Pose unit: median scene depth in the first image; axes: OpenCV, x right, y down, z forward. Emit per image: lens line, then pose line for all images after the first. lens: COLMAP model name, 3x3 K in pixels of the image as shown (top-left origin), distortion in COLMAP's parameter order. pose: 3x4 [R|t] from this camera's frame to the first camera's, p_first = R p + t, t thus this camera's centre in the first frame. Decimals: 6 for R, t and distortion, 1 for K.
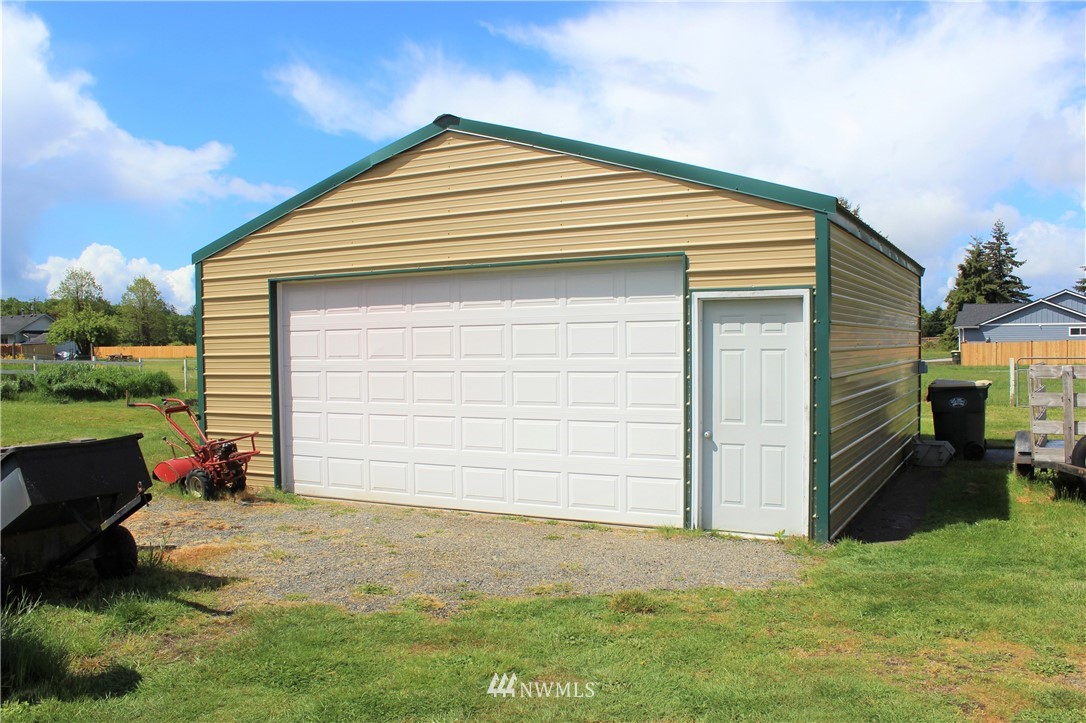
lens RADIAL K [[886.2, 0, 543.9], [0, 886.2, 362.6], [0, 0, 1]] dist [-0.166781, 0.128032]
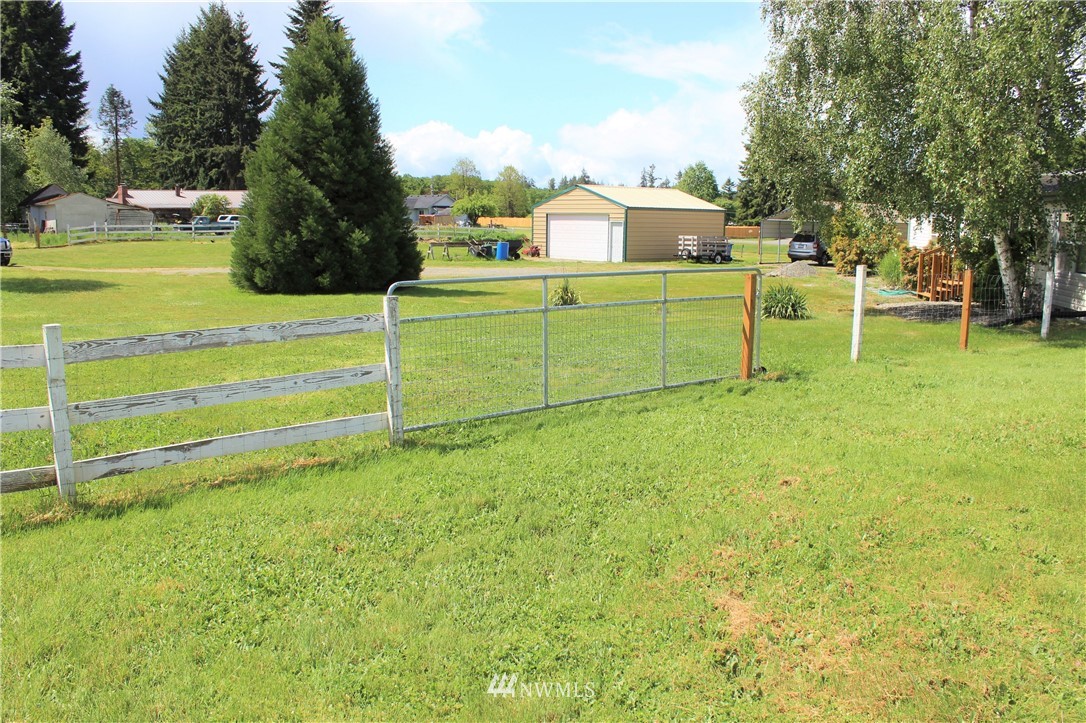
lens RADIAL K [[886.2, 0, 550.8], [0, 886.2, 379.0], [0, 0, 1]] dist [-0.166781, 0.128032]
pose [[0.926831, 0.087697, -0.365095, 0.195993], [-0.027623, 0.985633, 0.166627, -0.000770], [0.374462, -0.144350, 0.915937, -0.448405]]
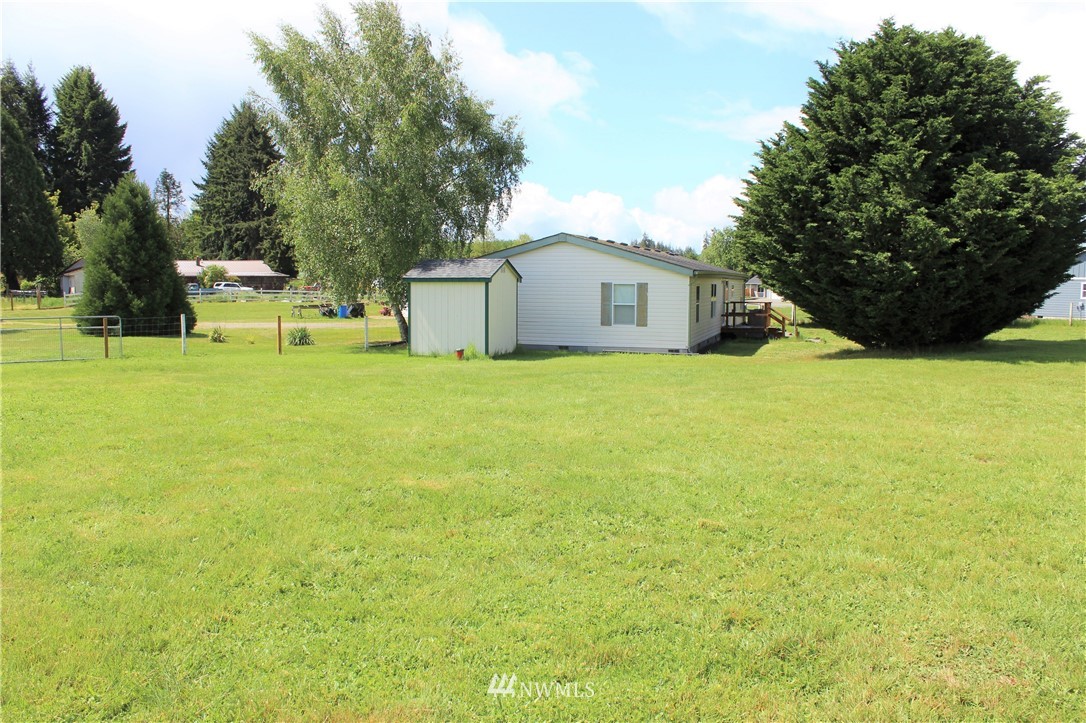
lens RADIAL K [[886.2, 0, 544.6], [0, 886.2, 372.2], [0, 0, 1]] dist [-0.166781, 0.128032]
pose [[0.884605, 0.062116, -0.462185, 0.451261], [-0.021626, 0.995487, 0.092399, -0.007888], [0.465839, -0.071742, 0.881957, -0.521804]]
